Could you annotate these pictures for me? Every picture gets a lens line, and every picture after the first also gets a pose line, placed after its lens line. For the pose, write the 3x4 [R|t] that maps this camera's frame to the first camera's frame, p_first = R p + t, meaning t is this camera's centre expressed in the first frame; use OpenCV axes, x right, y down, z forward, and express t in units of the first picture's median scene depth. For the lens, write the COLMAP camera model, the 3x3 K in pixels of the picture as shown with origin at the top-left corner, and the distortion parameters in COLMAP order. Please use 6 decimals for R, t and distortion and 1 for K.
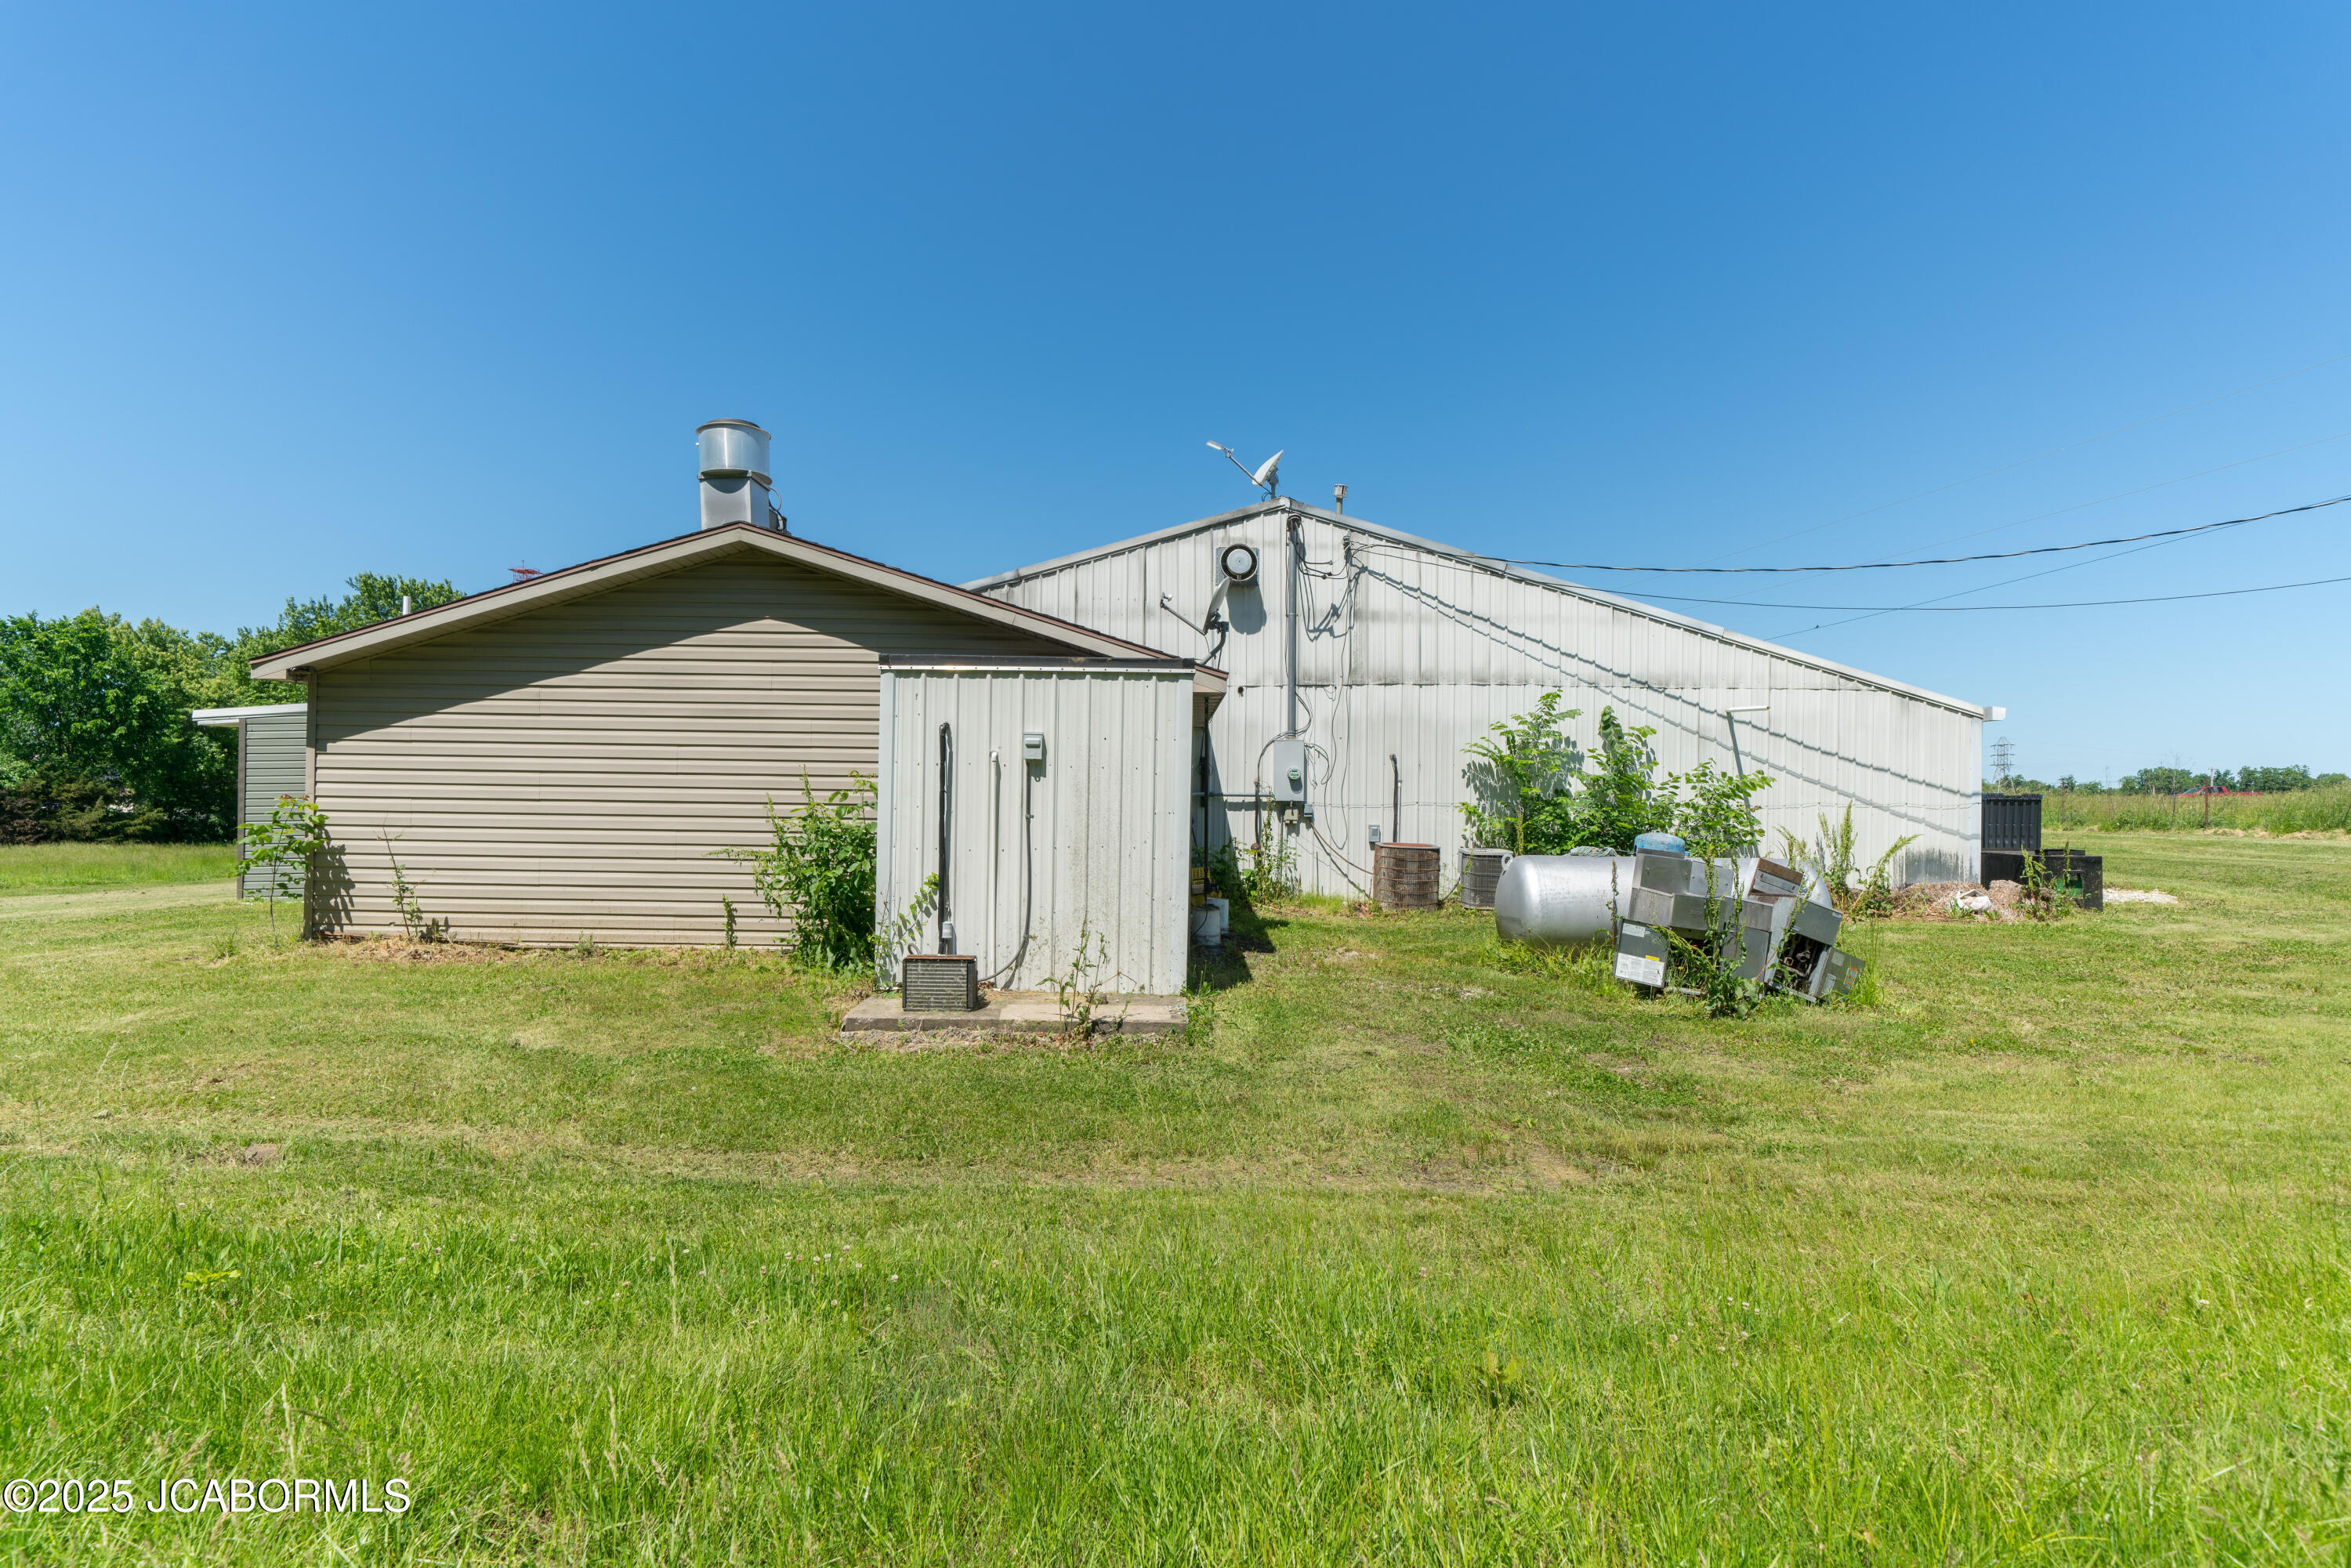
lens RADIAL K [[1101.5, 0, 1176.3], [0, 1101.5, 789.2], [0, 0, 1]] dist [-0.000133, -0.000047]
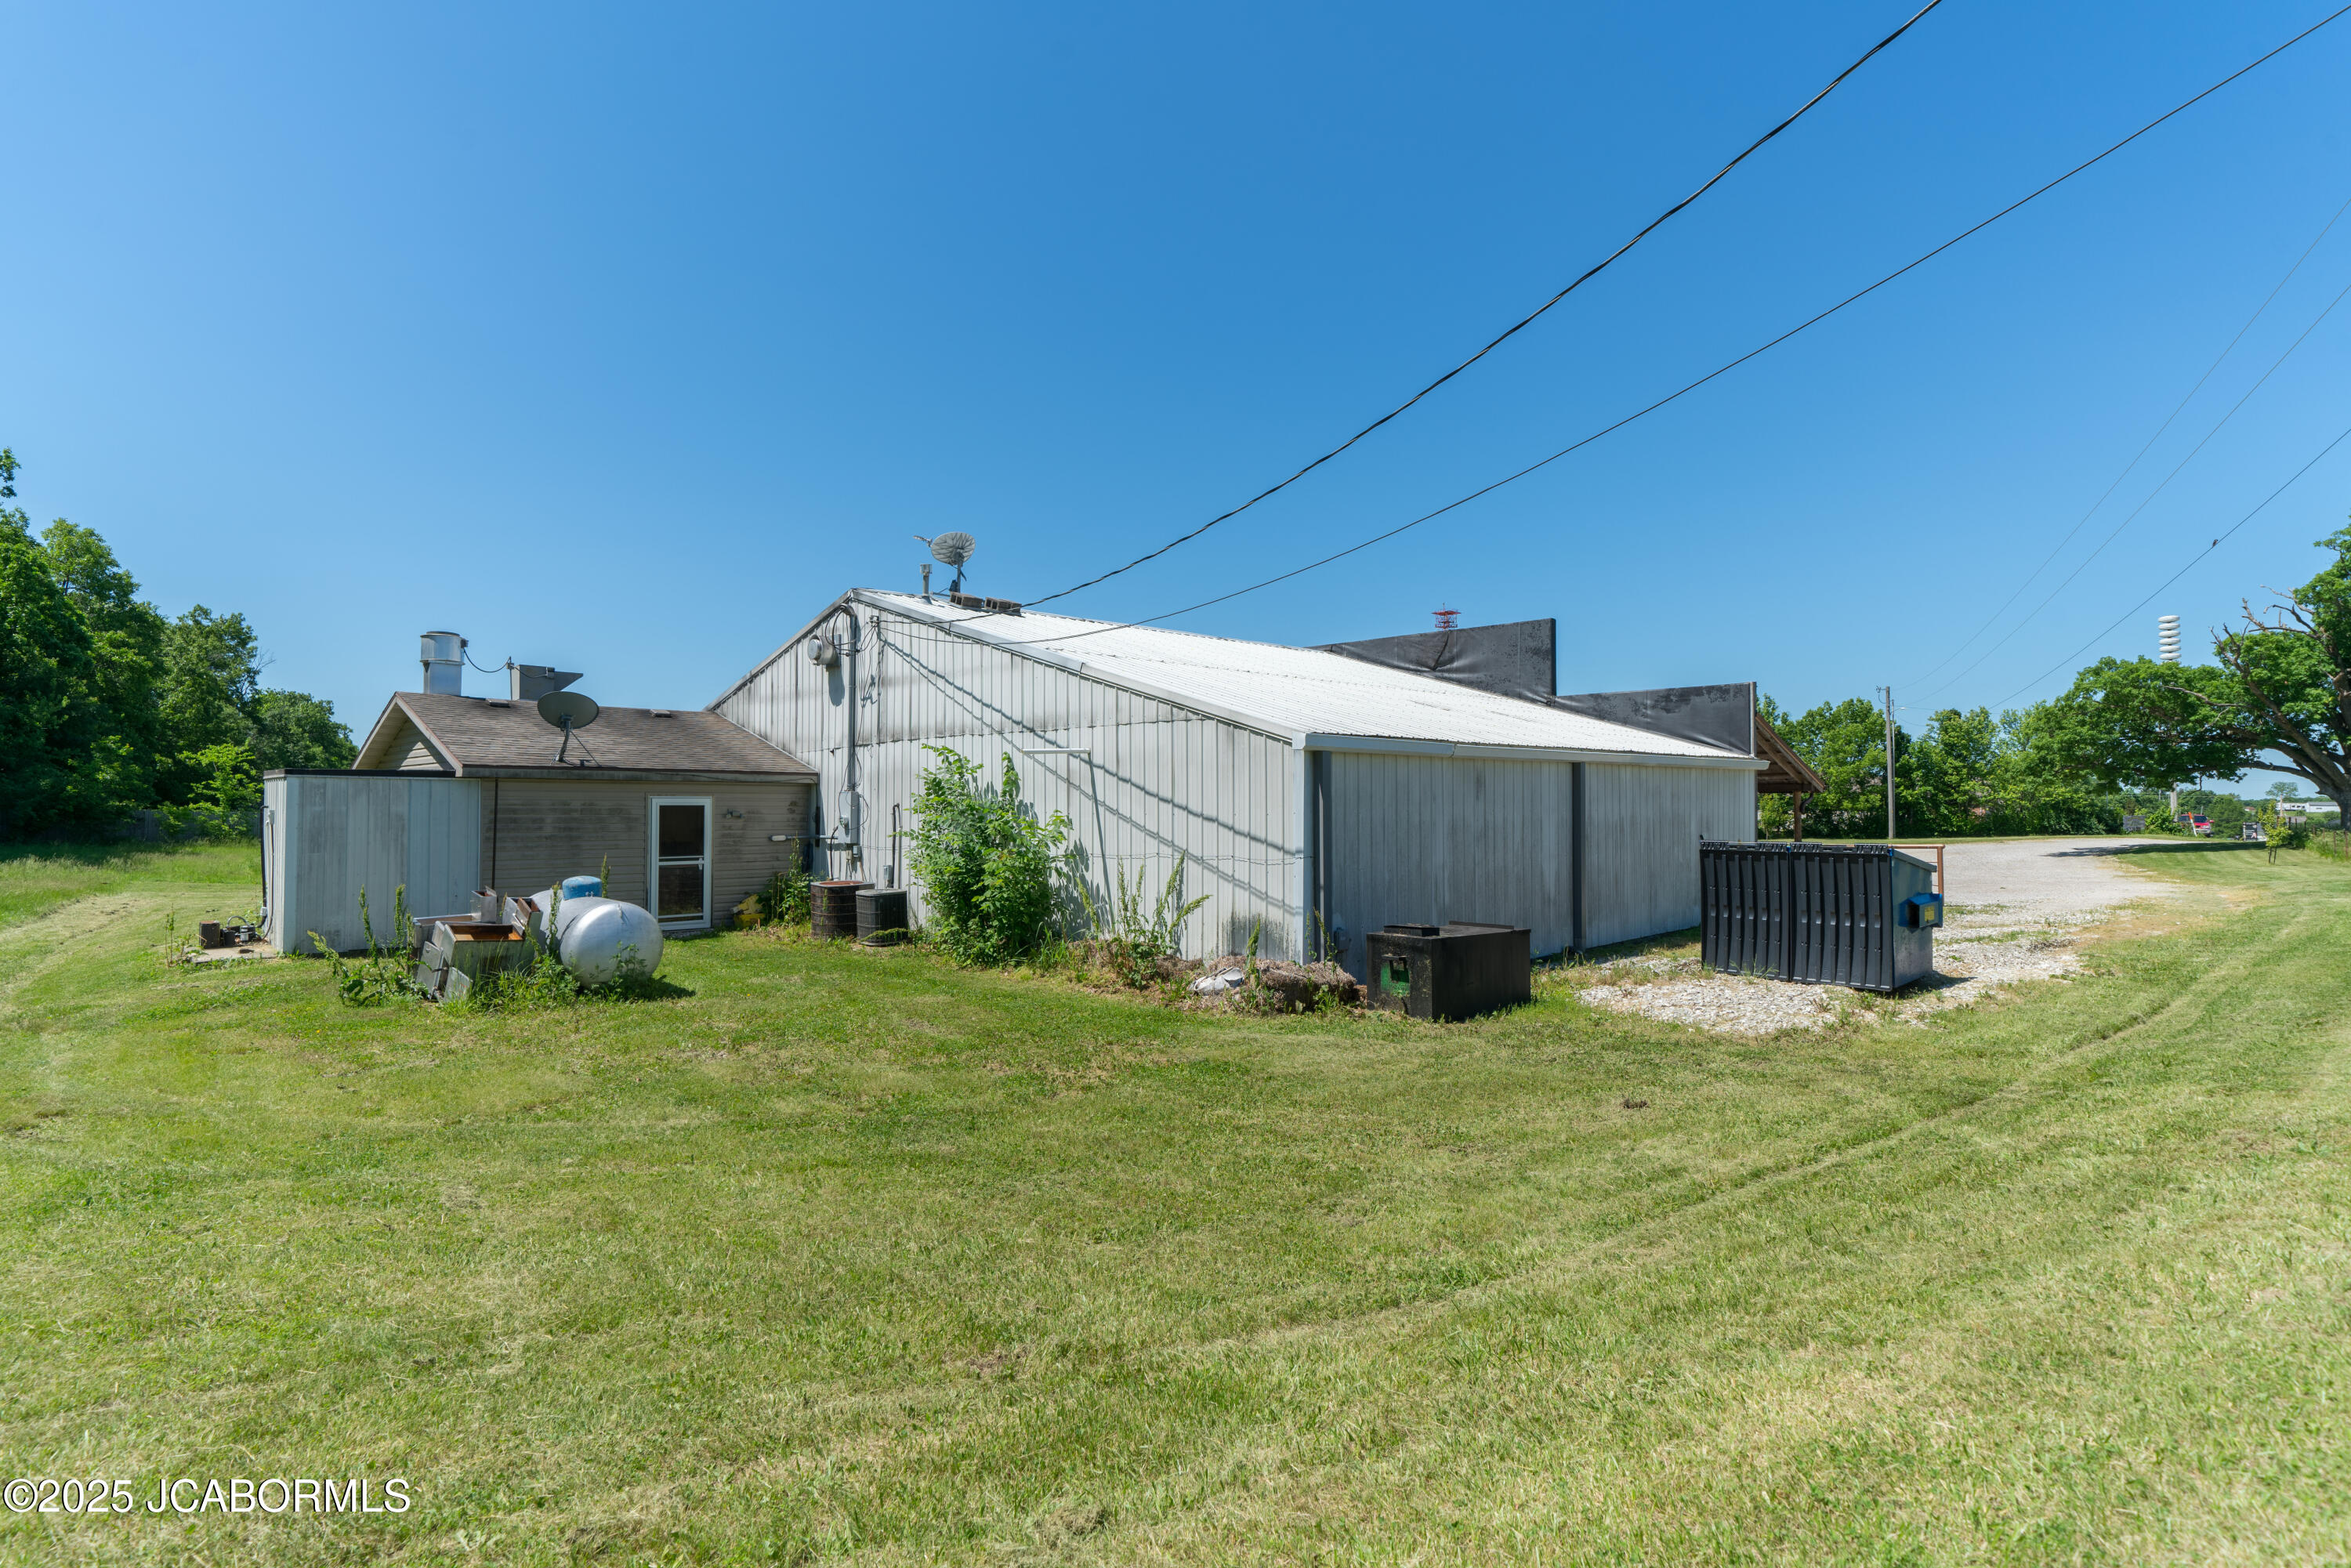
lens RADIAL K [[1158.3, 0, 1176.2], [0, 1158.3, 787.3], [0, 0, 1]] dist [-0.000265, -0.000007]
pose [[0.691637, -0.017696, -0.722029, 1.253432], [0.014084, 0.999840, -0.011015, -0.030274], [0.722108, -0.002551, 0.691775, 0.382109]]
